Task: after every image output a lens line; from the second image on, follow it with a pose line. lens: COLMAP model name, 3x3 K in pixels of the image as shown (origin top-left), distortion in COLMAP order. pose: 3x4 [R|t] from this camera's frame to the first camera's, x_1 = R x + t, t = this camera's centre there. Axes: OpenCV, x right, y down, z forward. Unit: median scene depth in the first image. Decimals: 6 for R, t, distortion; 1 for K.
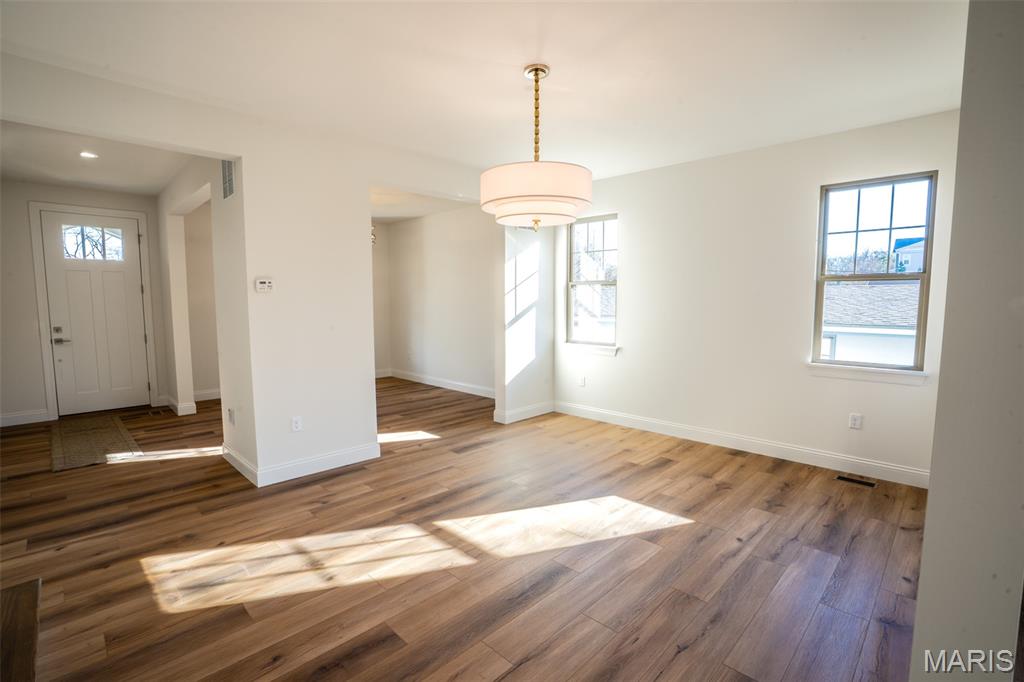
lens RADIAL K [[471.3, 0, 503.1], [0, 471.3, 345.6], [0, 0, 1]] dist [-0.078169, 0.029901]
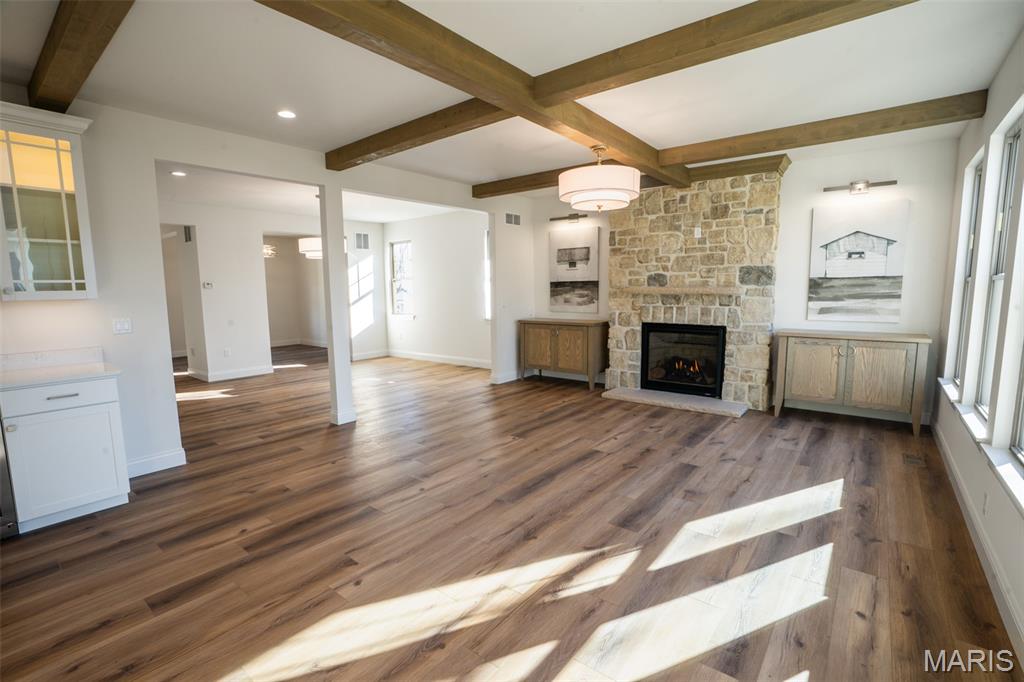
lens RADIAL K [[471.3, 0, 503.1], [0, 471.3, 345.6], [0, 0, 1]] dist [-0.078169, 0.029901]
pose [[0.993905, -0.025229, 0.107319, 0.575650], [0.022228, 0.999330, 0.029069, 0.111980], [-0.107980, -0.026506, 0.993800, -1.199639]]
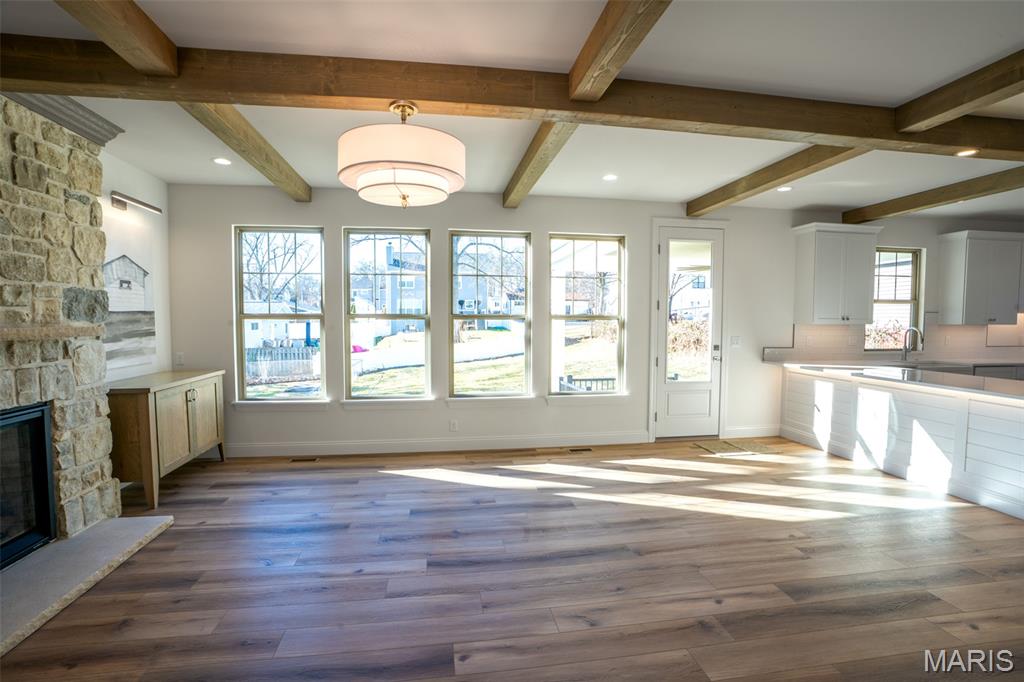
lens RADIAL K [[471.0, 0, 506.9], [0, 471.0, 345.5], [0, 0, 1]] dist [-0.059284, 0.020893]
pose [[-0.807074, -0.034460, 0.589444, 0.380373], [0.054275, 0.989739, 0.132176, -0.043847], [-0.587951, 0.138668, -0.796922, 0.388213]]
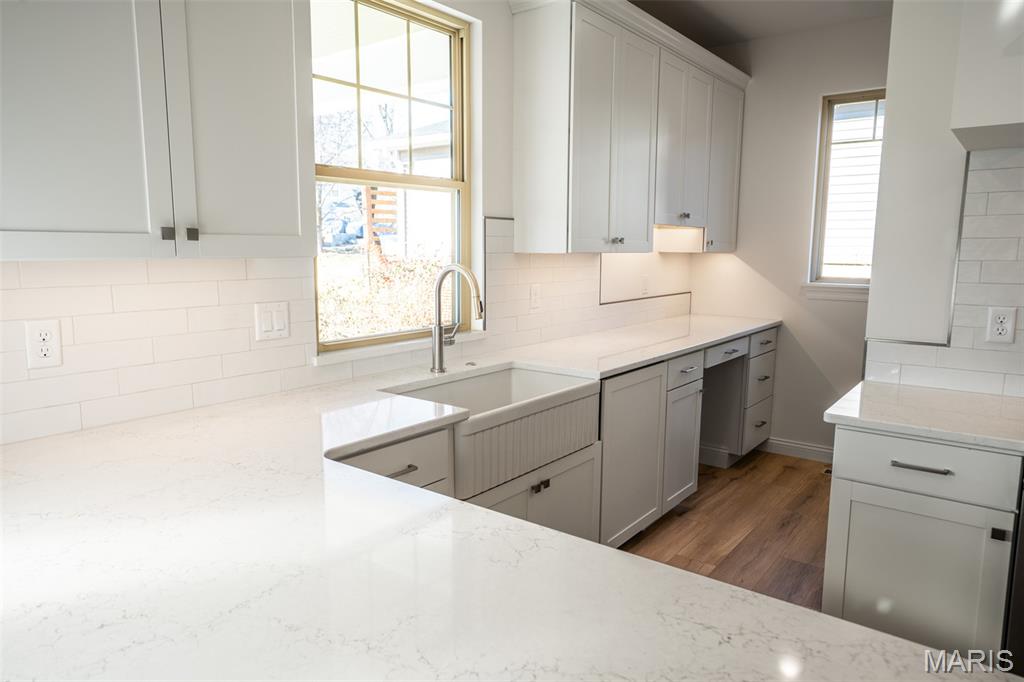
lens RADIAL K [[691.2, 0, 508.8], [0, 691.2, 317.5], [0, 0, 1]] dist [0.003766, 0.000633]
pose [[-0.990353, 0.007640, -0.138358, 0.221711], [-0.020470, 0.979458, 0.200607, 0.086674], [0.137048, 0.201504, -0.969853, -0.993559]]
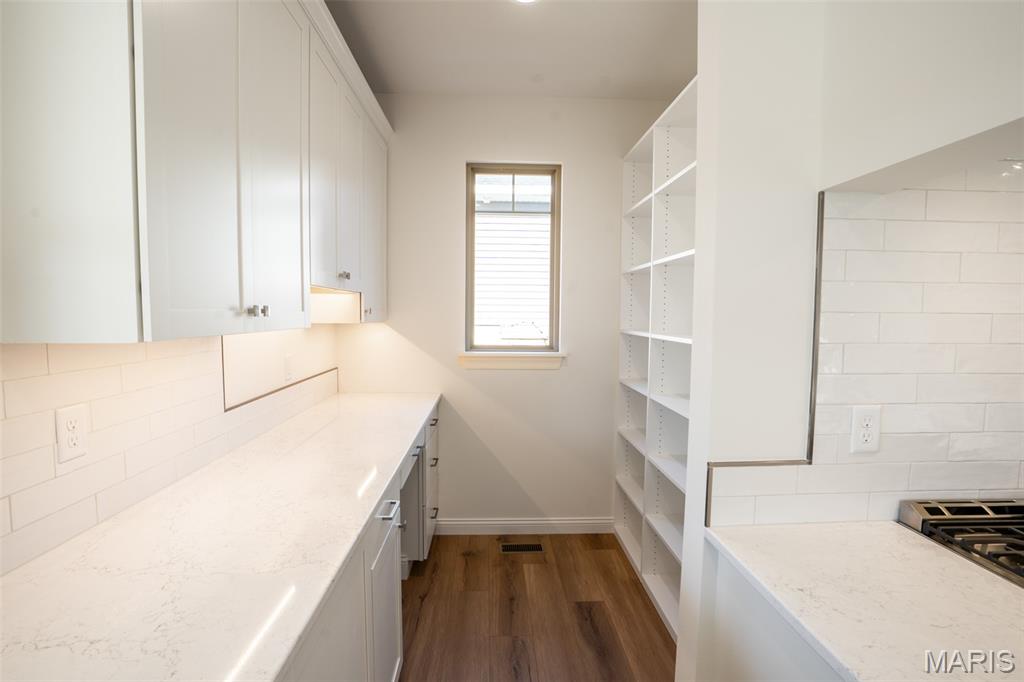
lens RADIAL K [[471.3, 0, 503.1], [0, 471.3, 345.6], [0, 0, 1]] dist [-0.078169, 0.029901]
pose [[-0.666673, 0.049188, -0.743726, 0.076012], [-0.082286, 0.986864, 0.139030, 0.134017], [0.740795, 0.153886, -0.653867, -1.557849]]
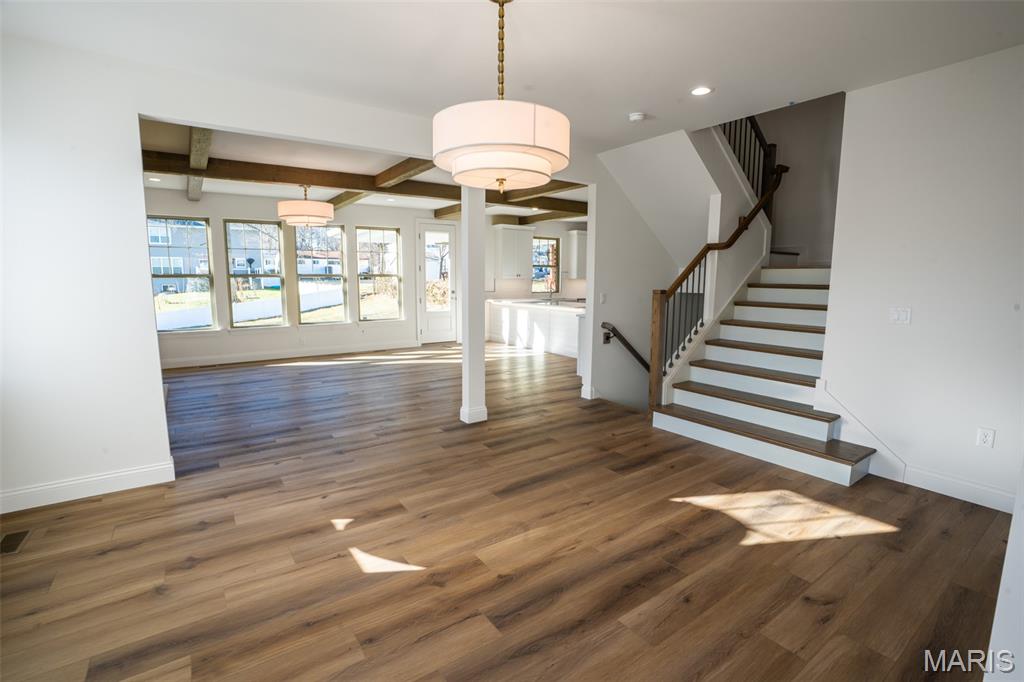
lens RADIAL K [[471.3, 0, 503.1], [0, 471.3, 345.6], [0, 0, 1]] dist [-0.078169, 0.029901]
pose [[-0.983950, -0.027626, 0.176294, -0.066453], [0.014757, 0.971962, 0.234676, -0.137981], [-0.177834, 0.233511, -0.955954, 1.449106]]
